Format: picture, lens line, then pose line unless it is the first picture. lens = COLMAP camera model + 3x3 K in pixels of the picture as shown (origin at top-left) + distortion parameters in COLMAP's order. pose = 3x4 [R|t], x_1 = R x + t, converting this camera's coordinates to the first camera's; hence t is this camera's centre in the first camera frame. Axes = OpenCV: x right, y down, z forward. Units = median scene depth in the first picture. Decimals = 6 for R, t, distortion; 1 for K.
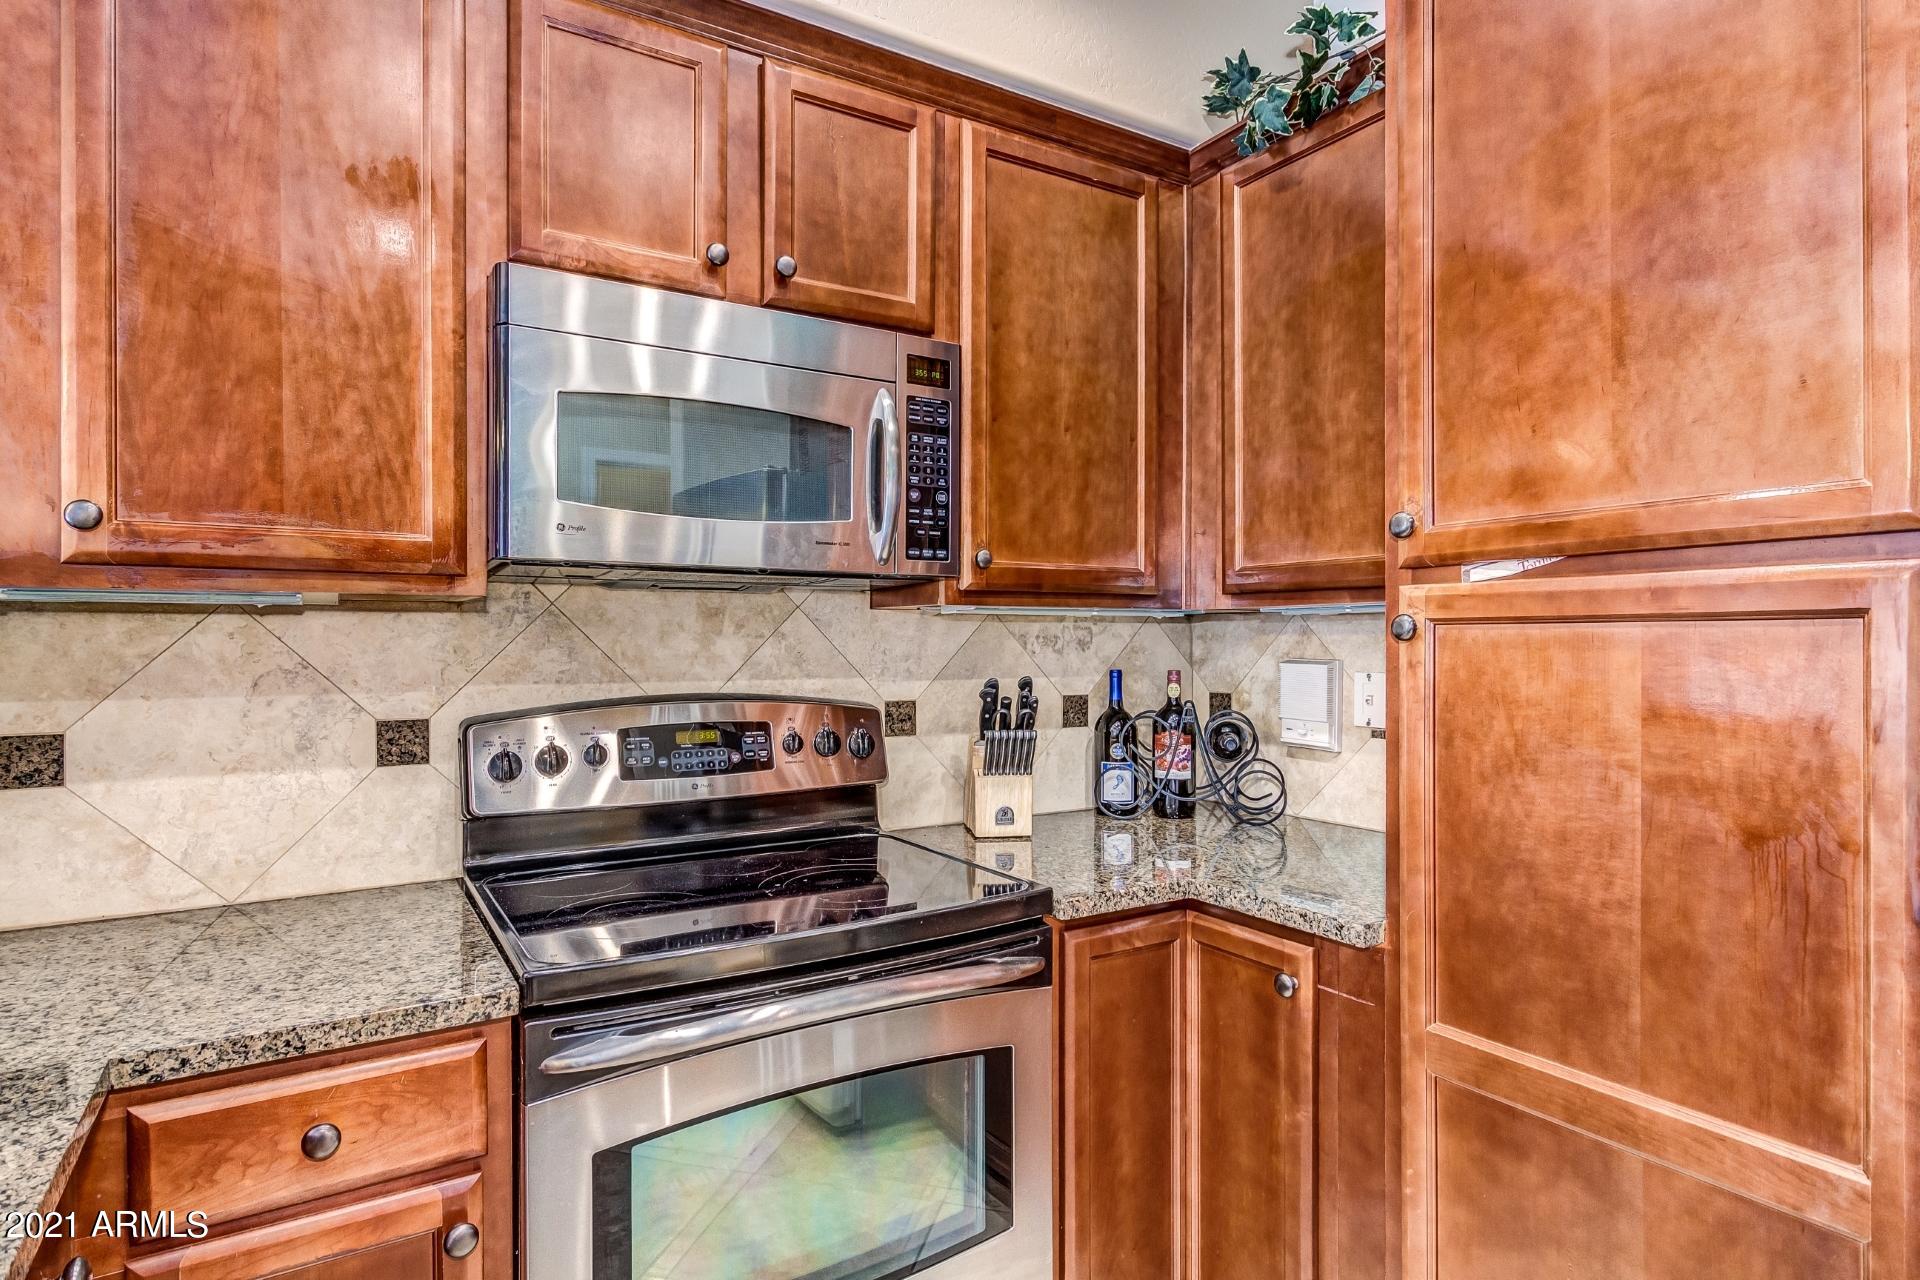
lens RADIAL K [[1027.9, 0, 955.3], [0, 1027.9, 643.3], [0, 0, 1]] dist [0.003046, 0.001164]
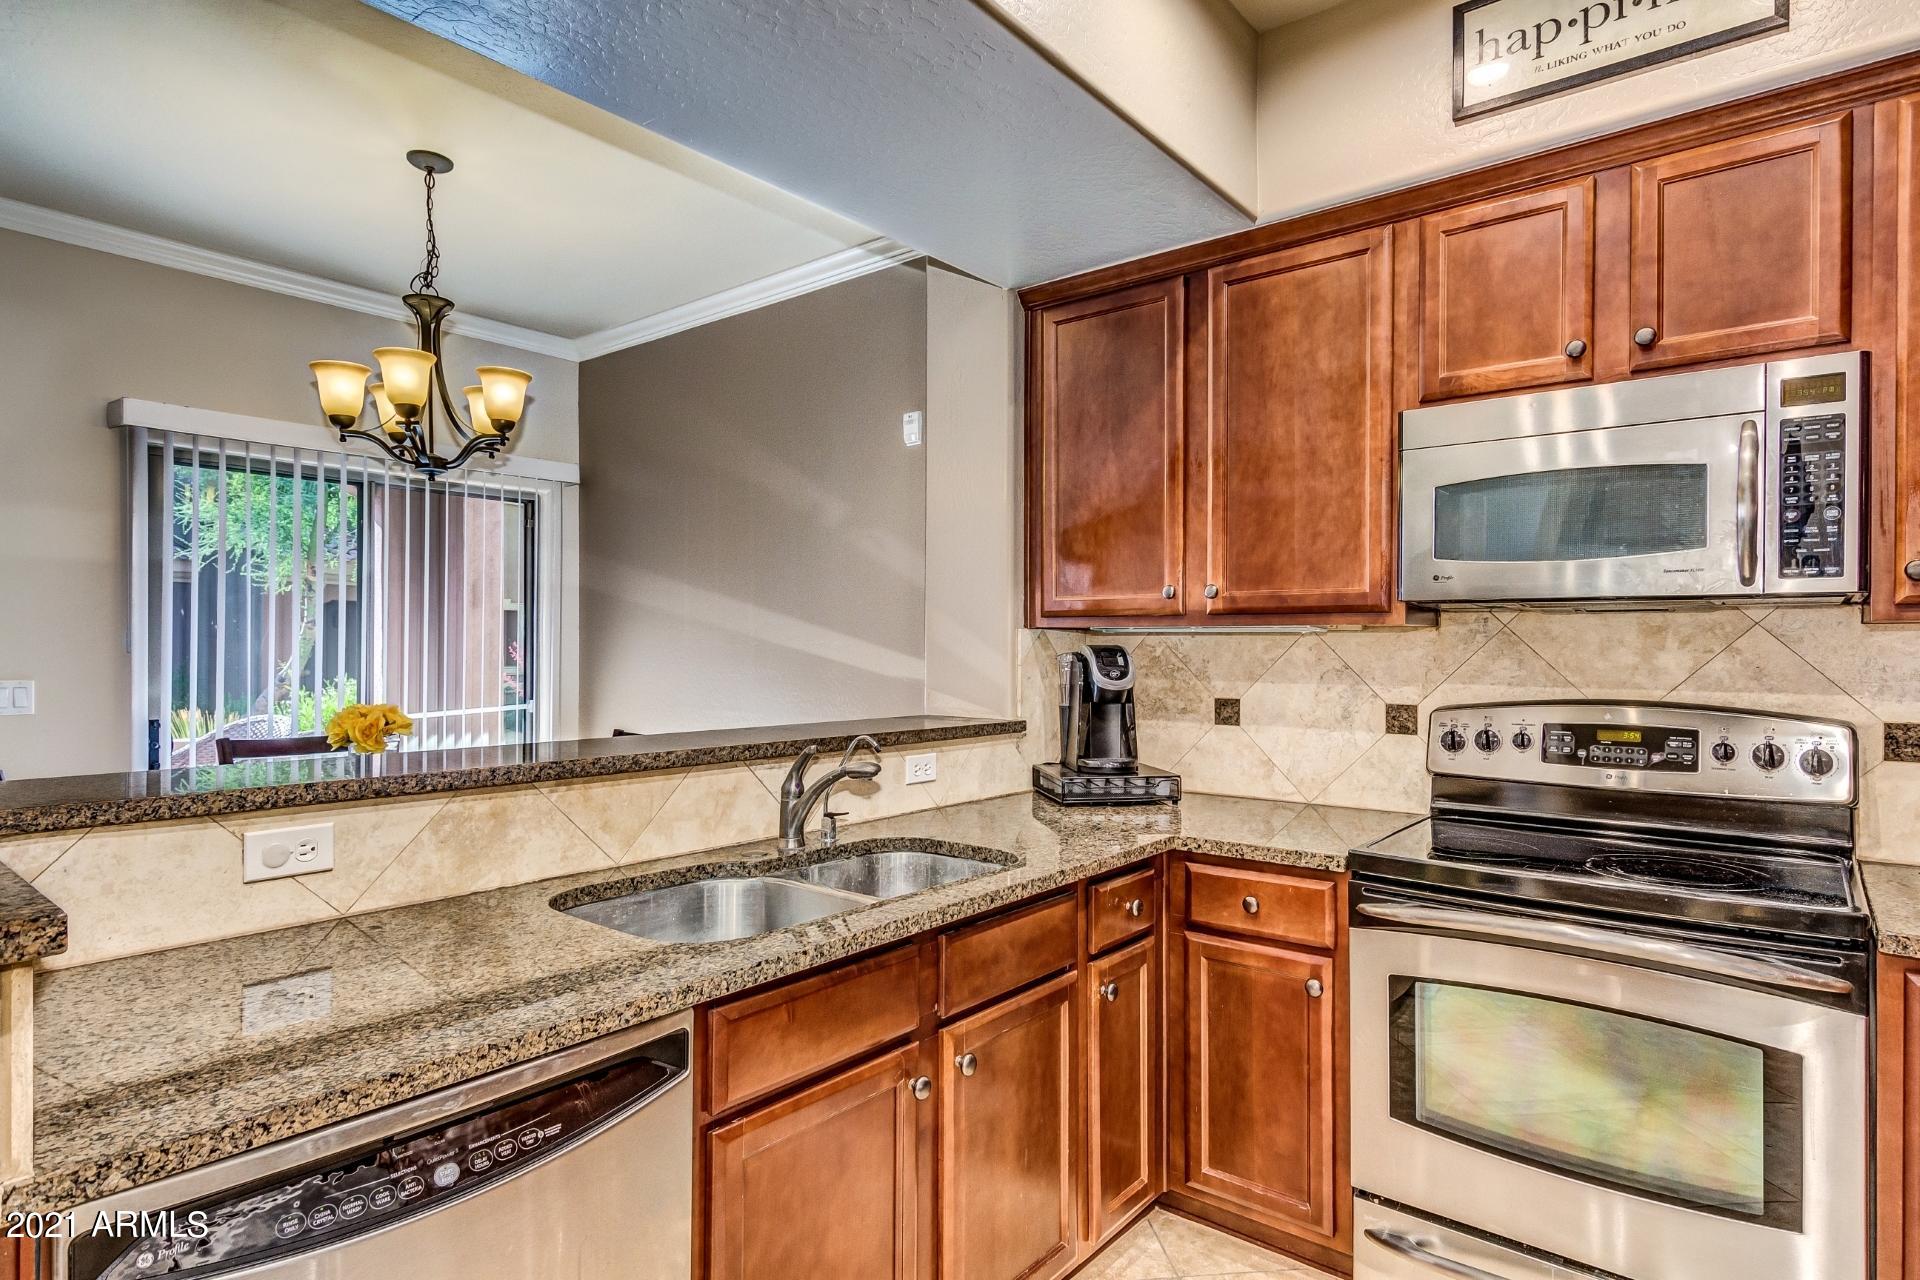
lens RADIAL K [[1027.9, 0, 950.1], [0, 1027.9, 642.4], [0, 0, 1]] dist [0.003046, 0.001164]
pose [[0.323950, 0.001660, -0.946073, 0.679149], [-0.006706, 0.999977, -0.000542, -0.012051], [0.946051, 0.006520, 0.323953, -0.125395]]
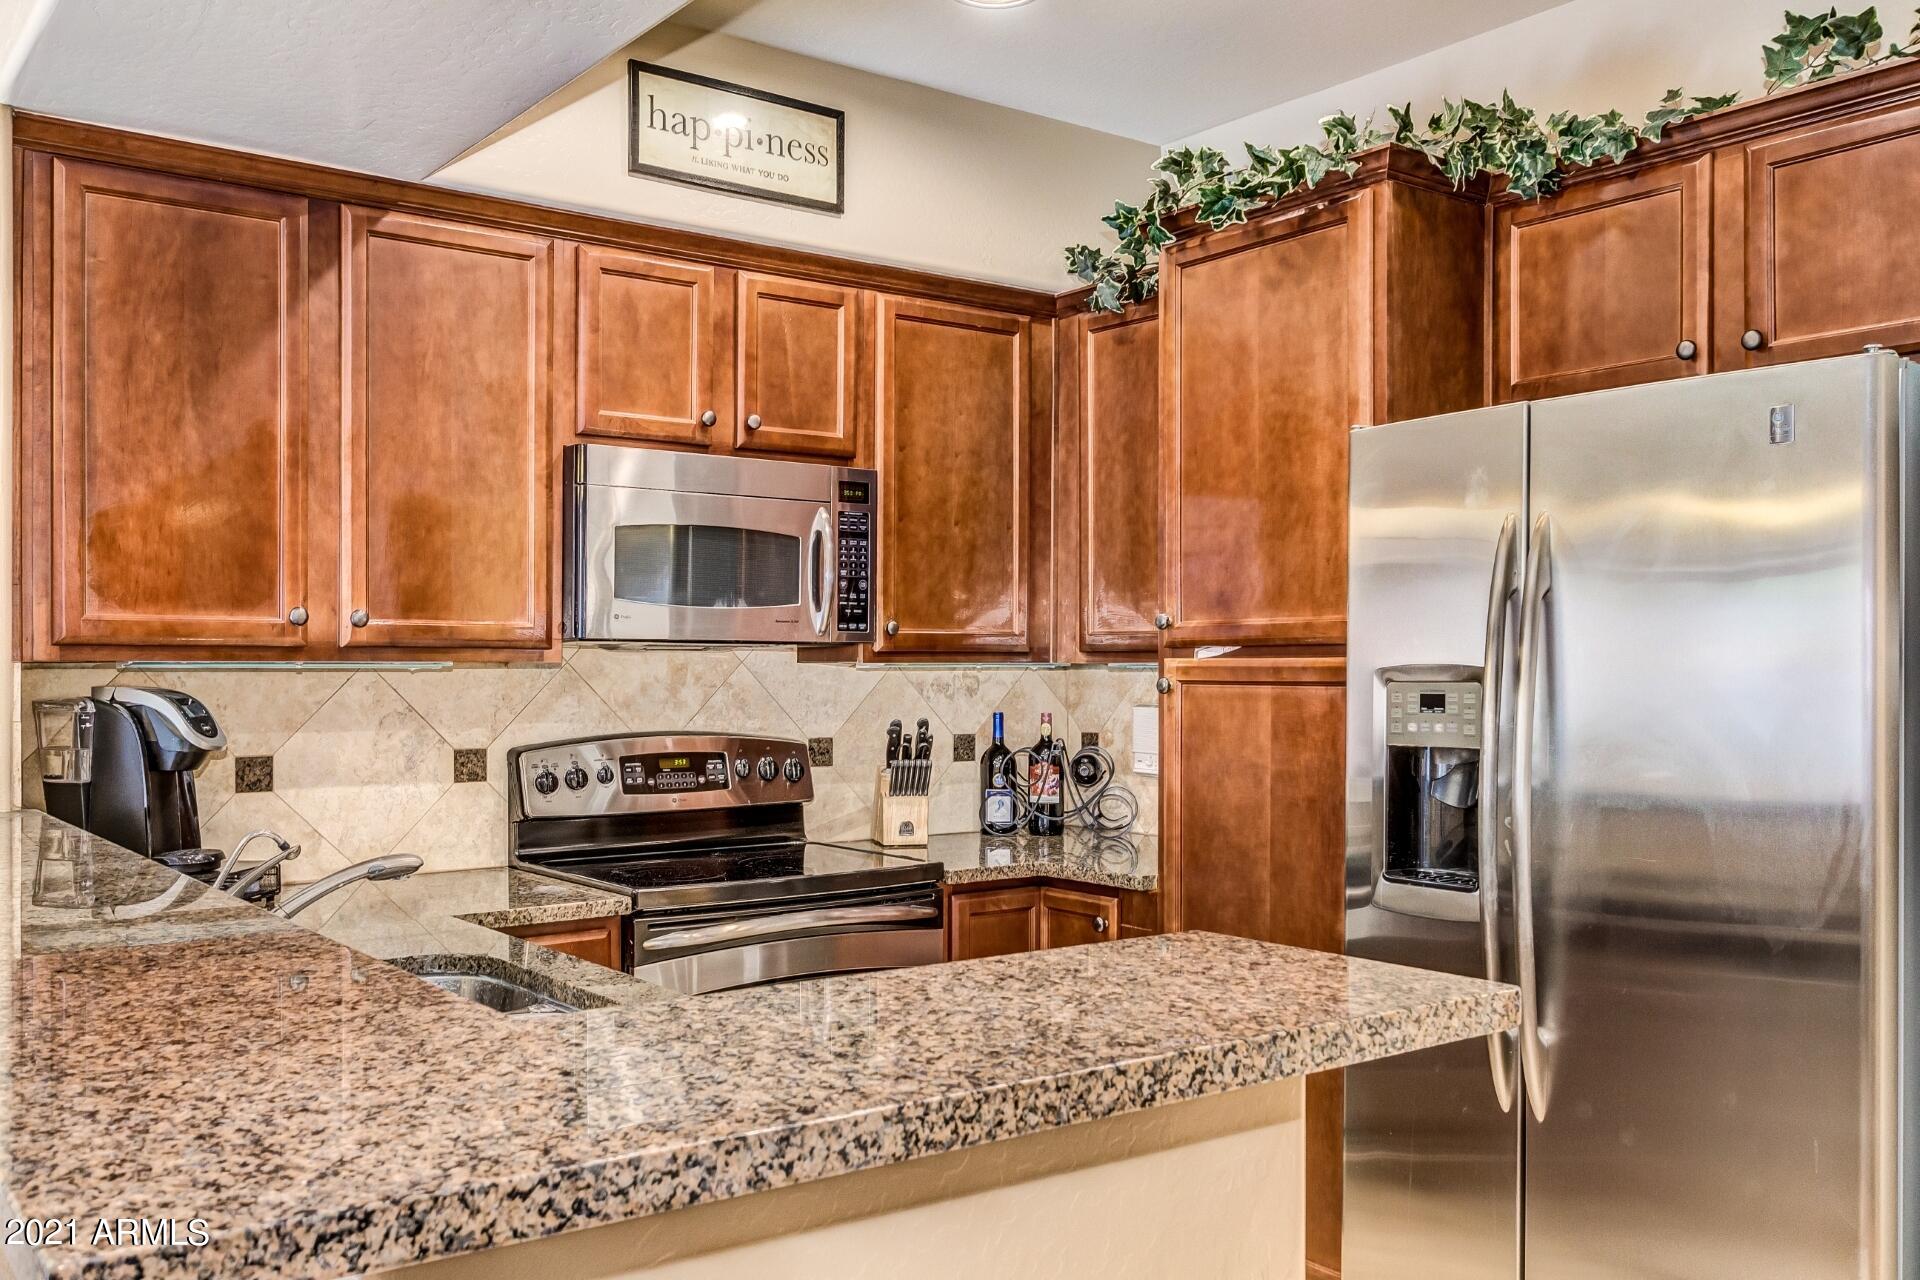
lens RADIAL K [[1653.4, 0, 954.1], [0, 1653.4, 681.4], [0, 0, 1]] dist [-0.005915, -0.027226]
pose [[0.995366, 0.001796, 0.096138, -0.107247], [-0.002543, 0.999968, 0.007650, -0.033079], [-0.096122, -0.007859, 0.995339, -1.229846]]
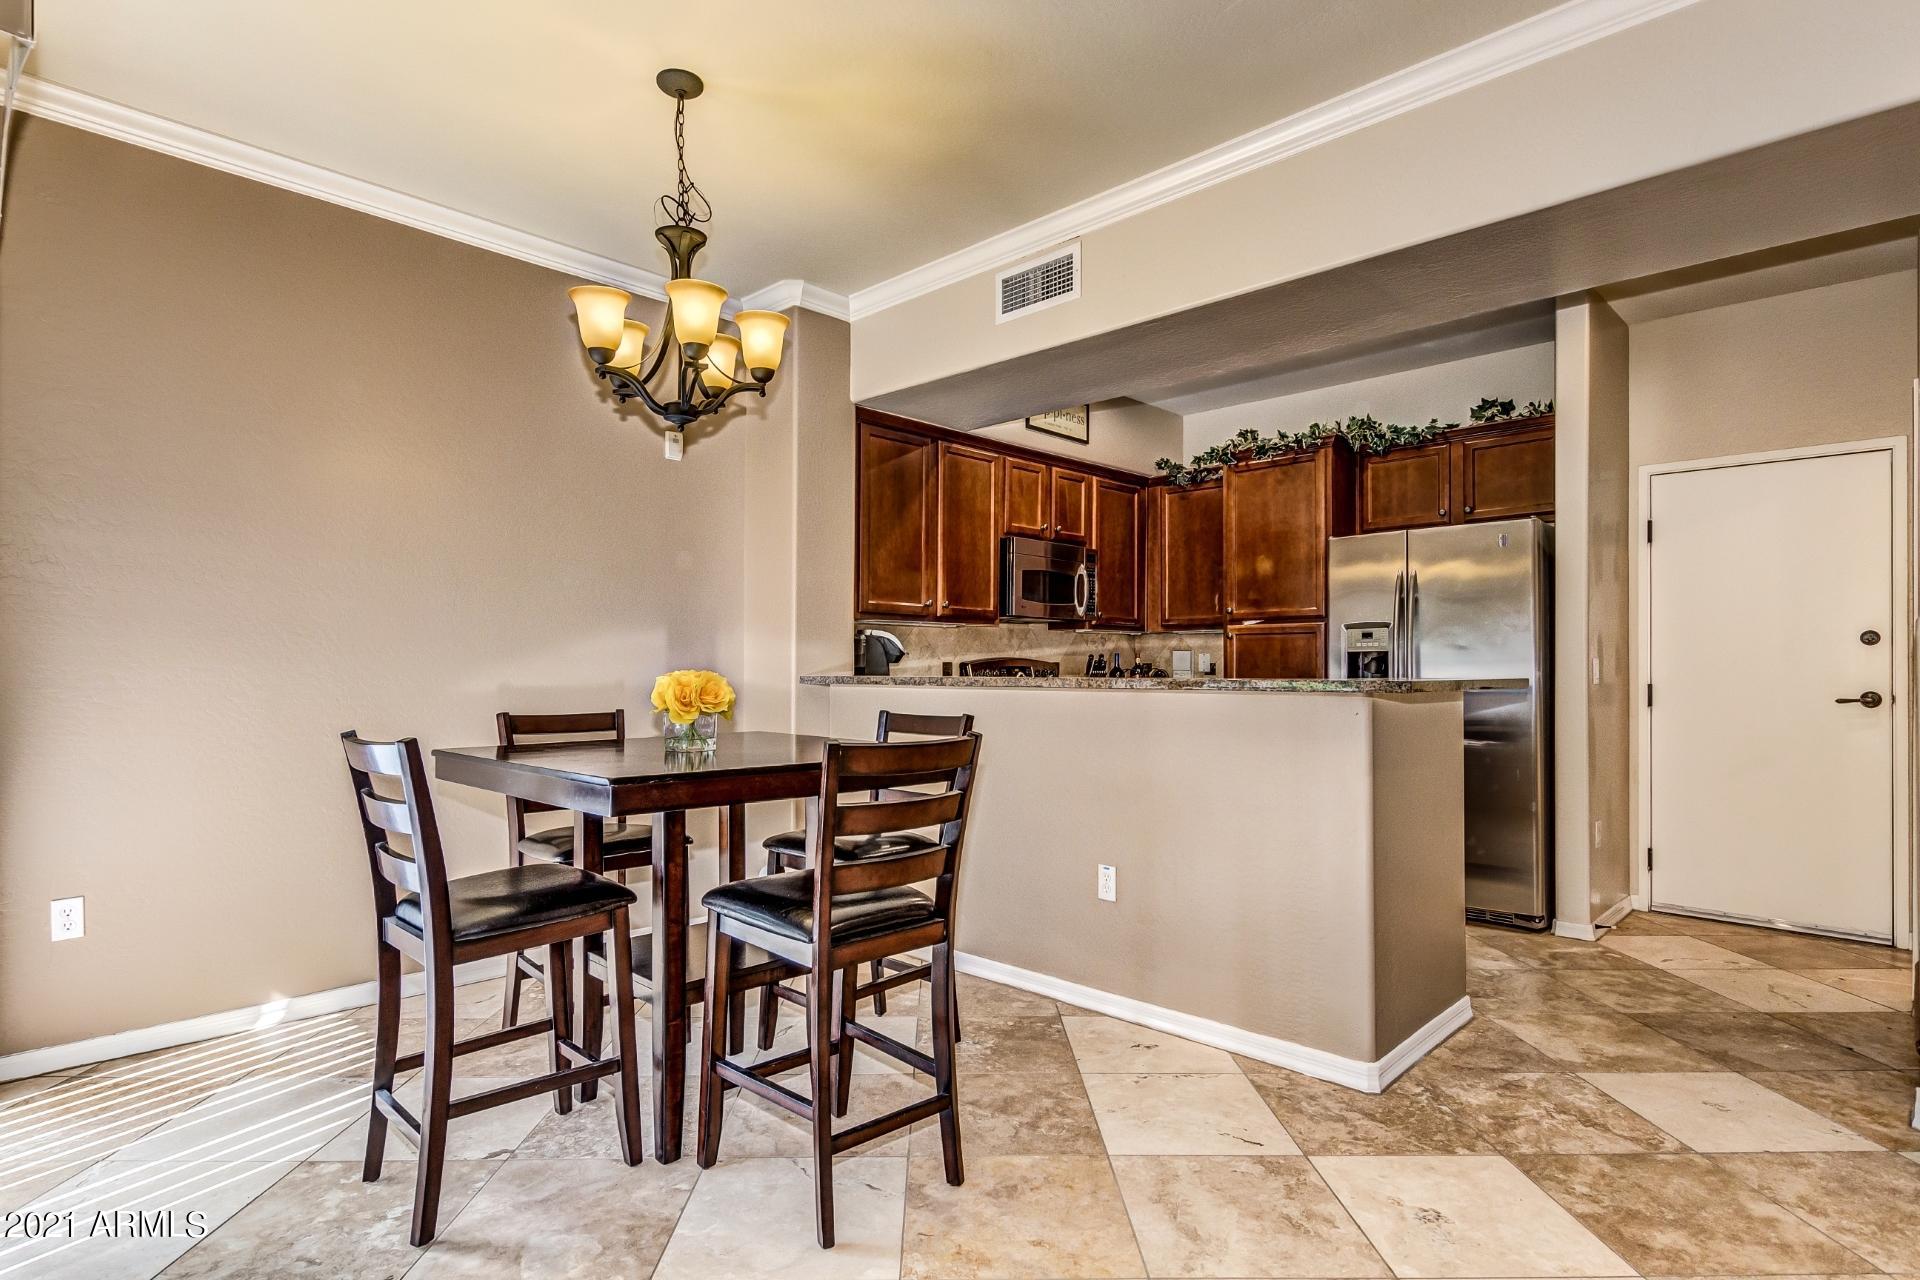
lens RADIAL K [[991.2, 0, 963.8], [0, 991.2, 648.8], [0, 0, 1]] dist [-0.004730, -0.002298]
pose [[0.967291, 0.006050, 0.253598, -1.271650], [-0.001081, 0.999805, -0.019730, 0.091910], [-0.253668, 0.018810, 0.967108, -2.035817]]
